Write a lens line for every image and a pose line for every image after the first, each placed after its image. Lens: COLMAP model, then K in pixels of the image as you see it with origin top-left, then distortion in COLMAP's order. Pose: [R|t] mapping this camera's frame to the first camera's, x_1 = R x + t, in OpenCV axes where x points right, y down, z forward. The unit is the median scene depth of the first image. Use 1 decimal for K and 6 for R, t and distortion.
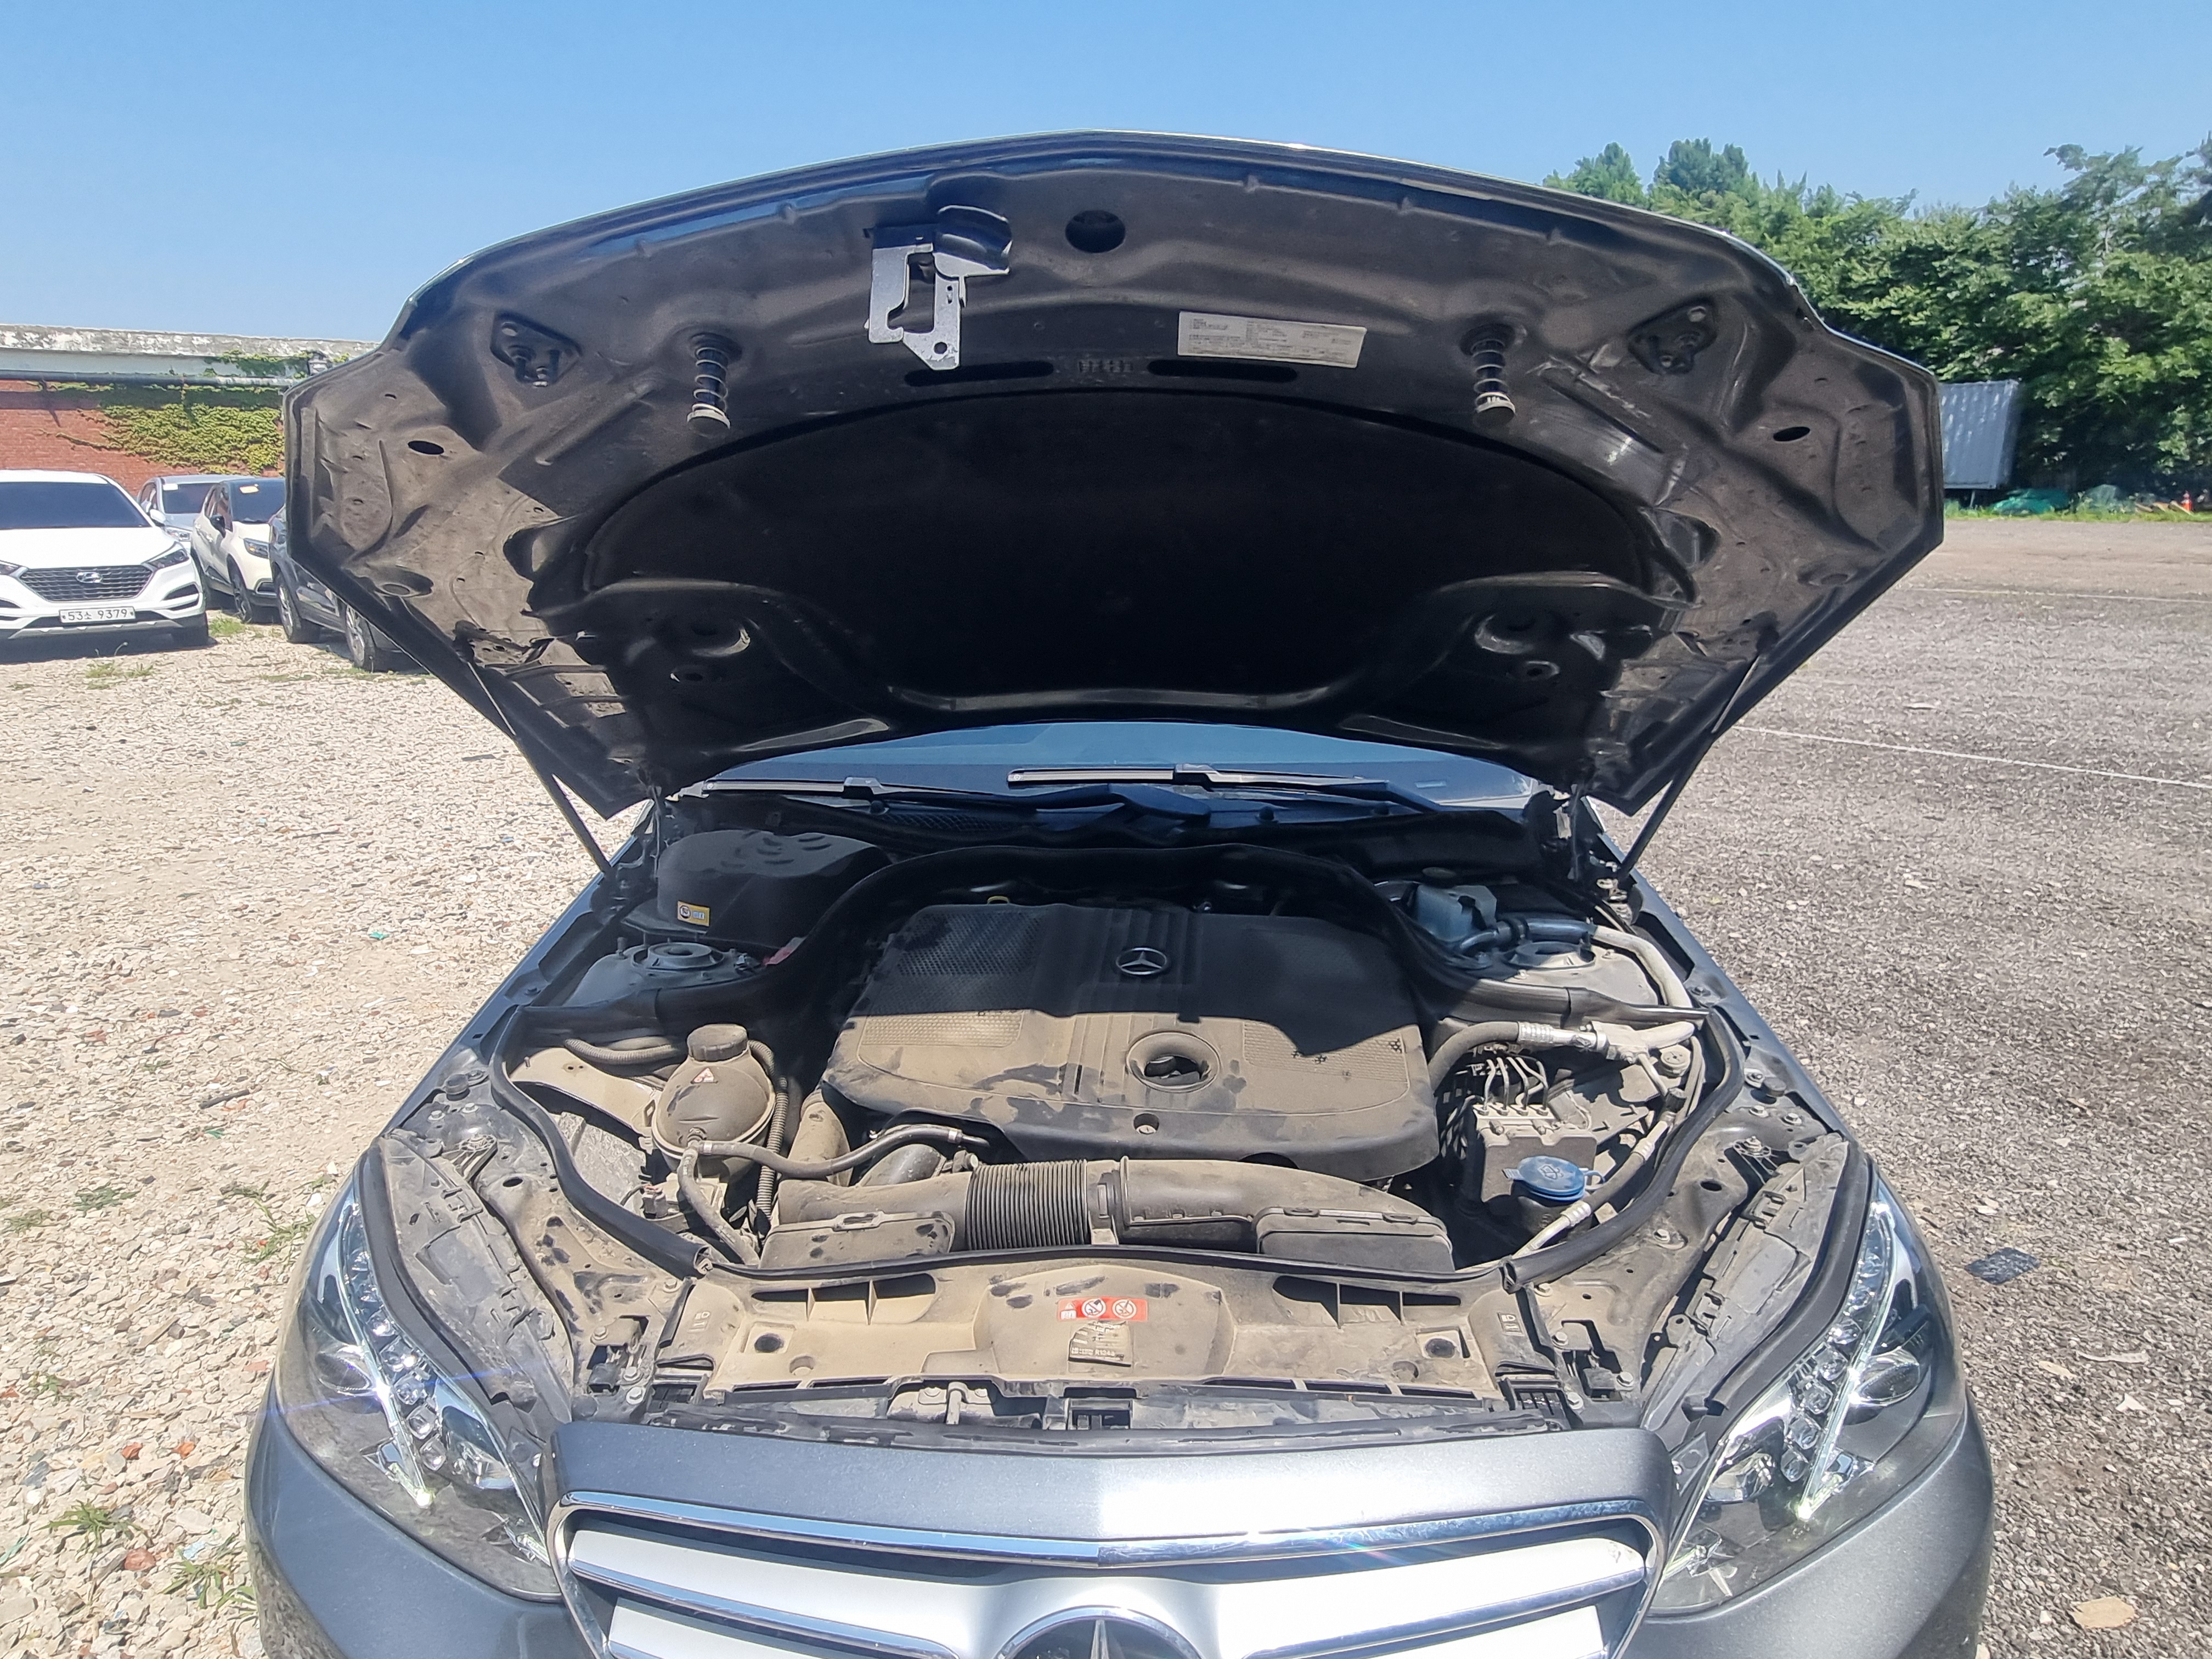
lens RADIAL K [[882.7, 0, 1106.0], [0, 882.7, 829.5], [0, 0, 1]] dist [-0.006396, 0.000295]
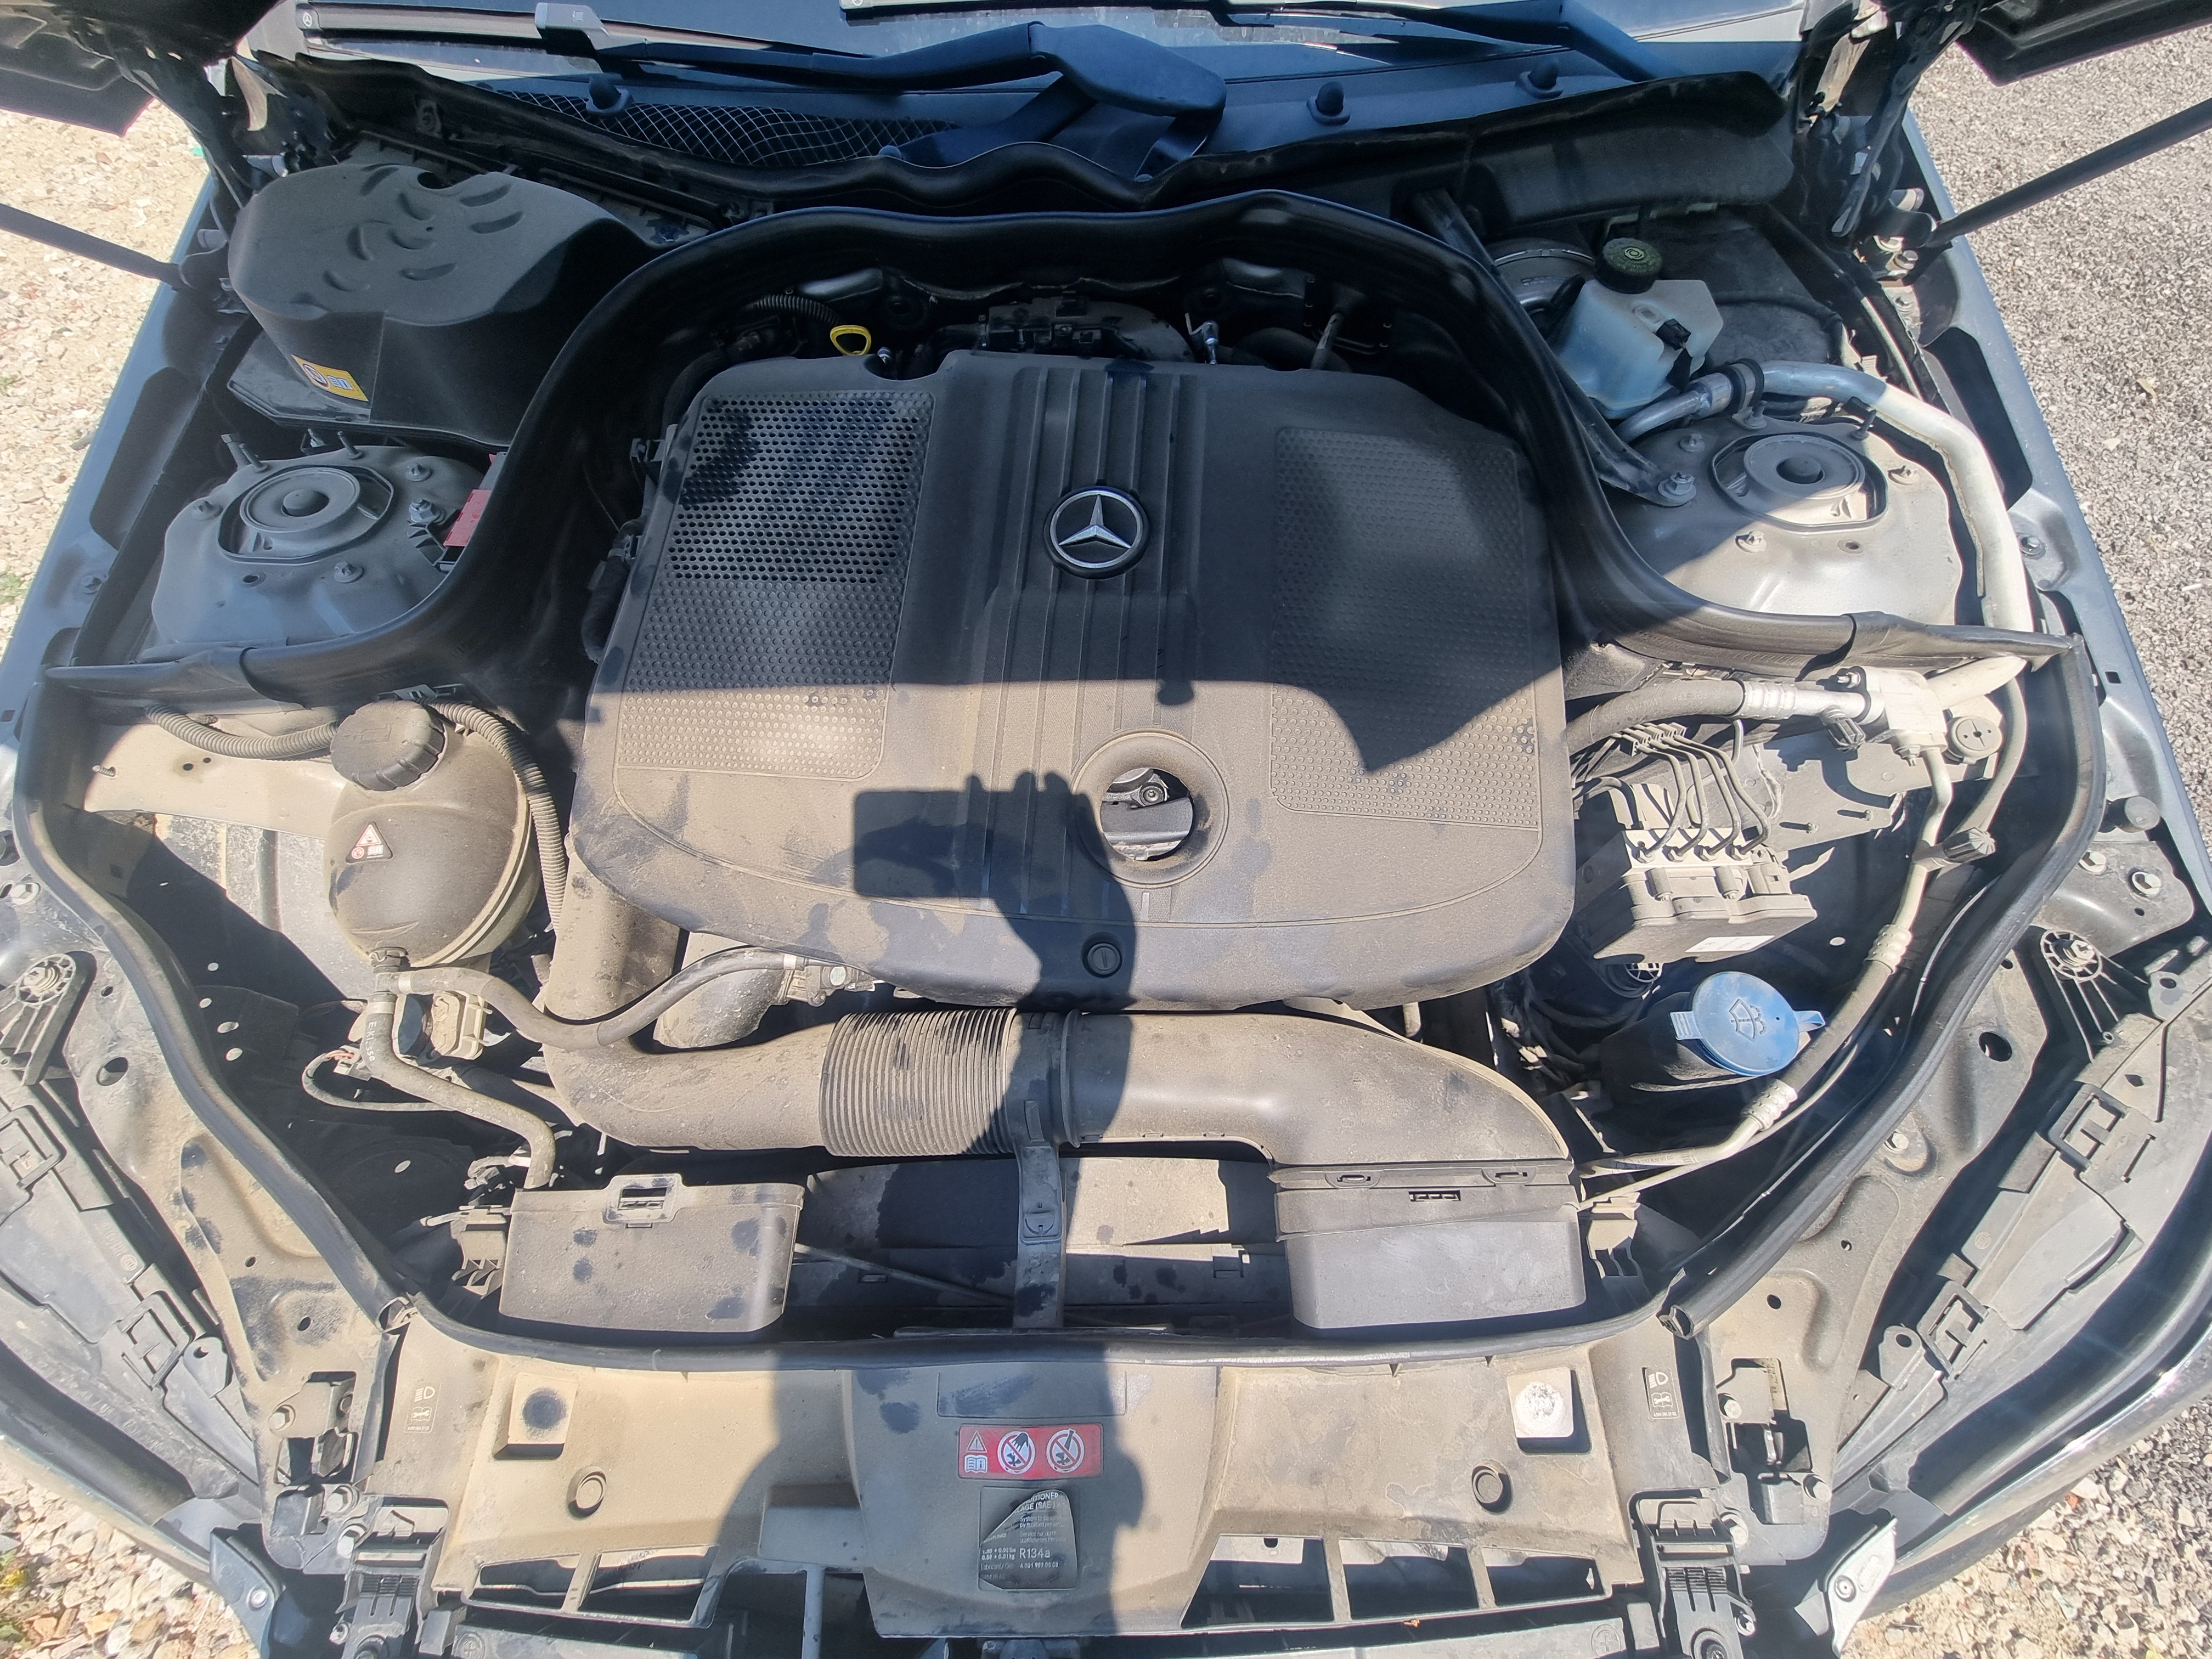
lens RADIAL K [[882.7, 0, 1106.0], [0, 882.7, 829.5], [0, 0, 1]] dist [-0.006396, 0.000295]
pose [[0.999025, -0.043046, 0.009786, 0.033920], [0.023935, 0.714463, 0.699264, -0.110748], [-0.037092, -0.698348, 0.714797, 0.465144]]
